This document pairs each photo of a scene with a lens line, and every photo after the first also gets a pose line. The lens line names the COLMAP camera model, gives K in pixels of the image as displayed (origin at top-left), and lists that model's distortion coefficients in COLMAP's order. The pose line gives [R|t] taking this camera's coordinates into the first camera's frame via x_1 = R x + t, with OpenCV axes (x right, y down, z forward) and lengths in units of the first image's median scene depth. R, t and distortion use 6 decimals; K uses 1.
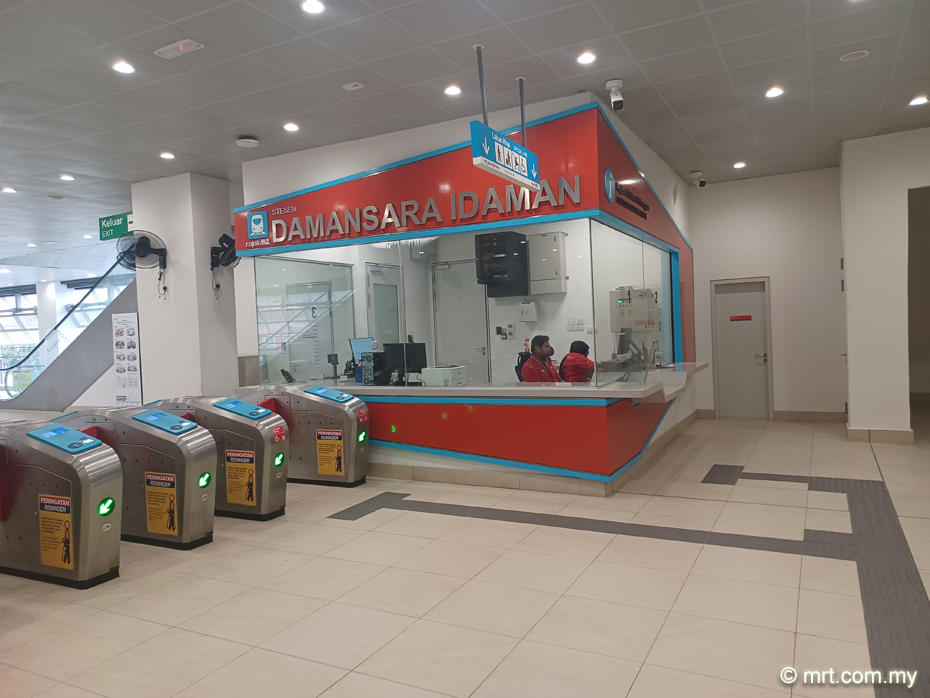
lens RADIAL K [[669.4, 0, 465.0], [0, 669.4, 349.0], [0, 0, 1]] dist [0.000824, 0.000205]
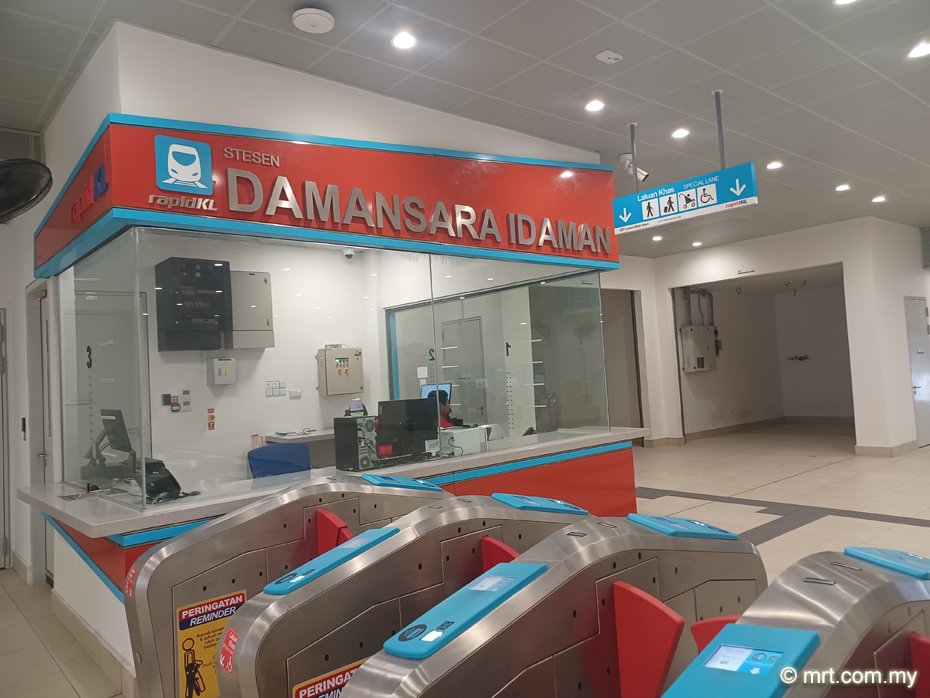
lens RADIAL K [[678.6, 0, 465.4], [0, 678.6, 334.5], [0, 0, 1]] dist [-0.001816, -0.000648]
pose [[0.357612, 0.071832, 0.931104, -0.688612], [0.072890, 0.991849, -0.104514, 0.002026], [-0.931021, 0.105244, 0.349461, 0.654962]]
